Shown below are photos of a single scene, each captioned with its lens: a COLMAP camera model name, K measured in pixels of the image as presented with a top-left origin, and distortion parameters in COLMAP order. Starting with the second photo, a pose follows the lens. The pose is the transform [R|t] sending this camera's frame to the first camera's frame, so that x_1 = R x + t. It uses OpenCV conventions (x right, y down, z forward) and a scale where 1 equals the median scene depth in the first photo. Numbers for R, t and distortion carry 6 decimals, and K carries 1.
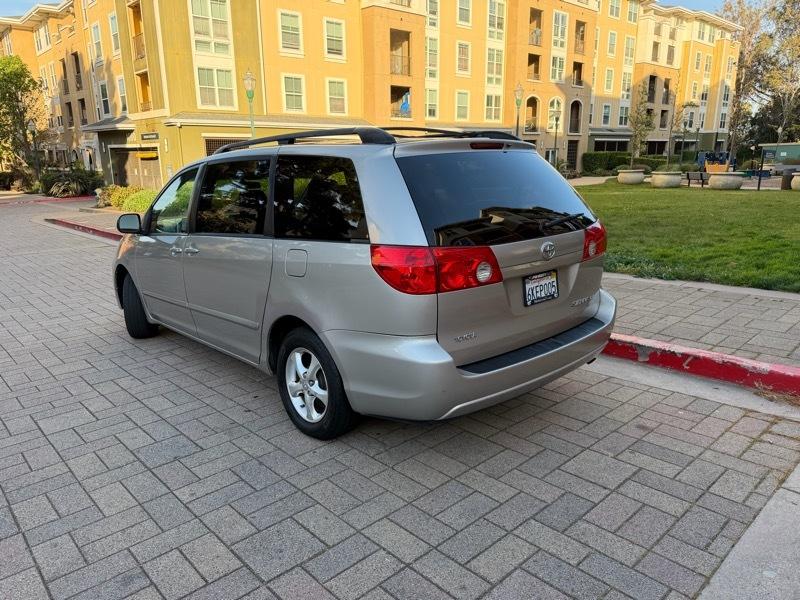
lens RADIAL K [[561.6, 0, 396.8], [0, 561.6, 296.6], [0, 0, 1]] dist [0.014059, -0.018542]
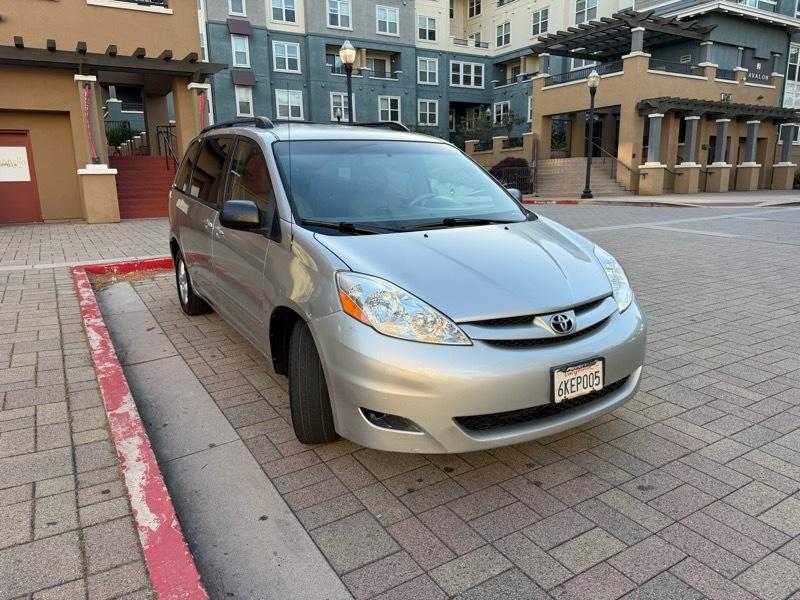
lens RADIAL K [[559.7, 0, 397.4], [0, 559.7, 302.7], [0, 0, 1]] dist [0.038144, -0.043642]
pose [[-0.980007, -0.012360, 0.198578, -0.070865], [0.077958, 0.894408, 0.440404, -0.058019], [-0.183054, 0.447080, -0.875563, 0.280598]]
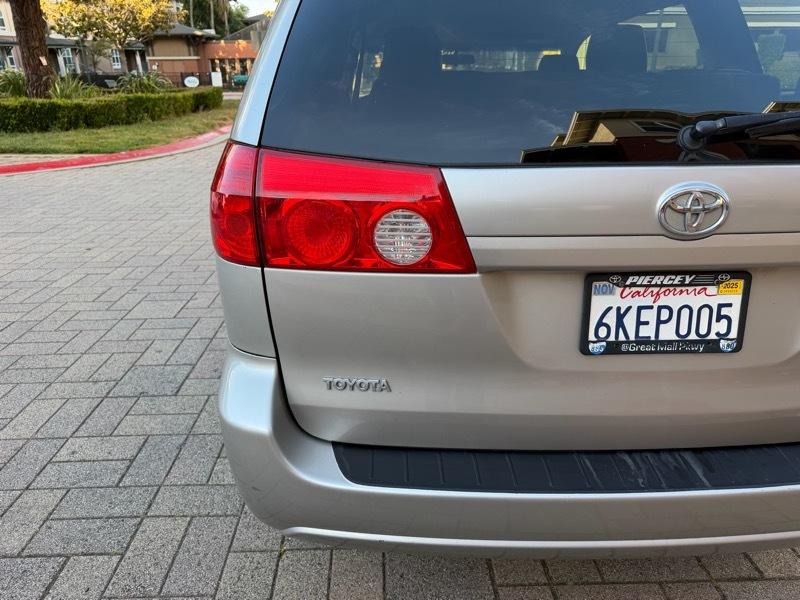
lens RADIAL K [[564.9, 0, 403.4], [0, 564.9, 300.5], [0, 0, 1]] dist [0.007155, -0.009634]
pose [[0.763757, 0.257170, -0.592064, 0.032296], [-0.159240, 0.963927, 0.213276, -0.006938], [0.625555, -0.068611, 0.777158, 0.059804]]
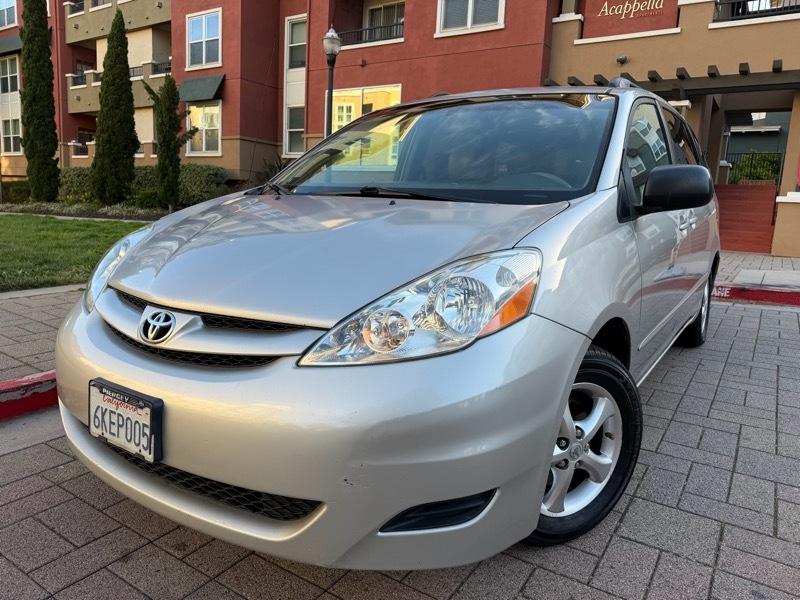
lens RADIAL K [[564.7, 0, 403.3], [0, 564.7, 293.6], [0, 0, 1]] dist [0.014884, -0.016059]
pose [[-0.238949, -0.143325, 0.960396, -0.129168], [0.191893, 0.962572, 0.191393, -0.026358], [-0.951883, 0.230026, -0.202503, 0.196994]]
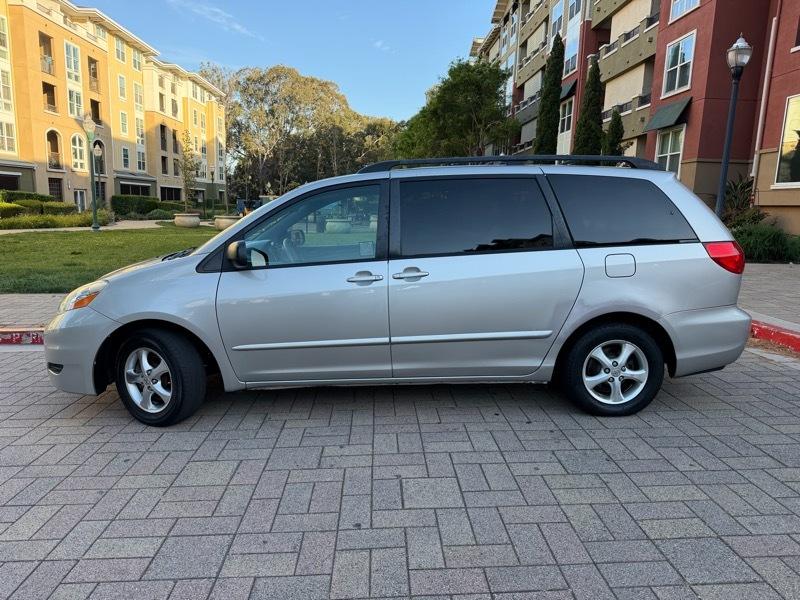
lens RADIAL K [[559.7, 0, 397.4], [0, 559.7, 302.7], [0, 0, 1]] dist [0.038144, -0.043642]
pose [[0.650202, -0.100309, 0.753111, -0.134094], [0.152538, 0.988298, -0.000060, -0.005294], [-0.744291, 0.114917, 0.657894, 0.056128]]
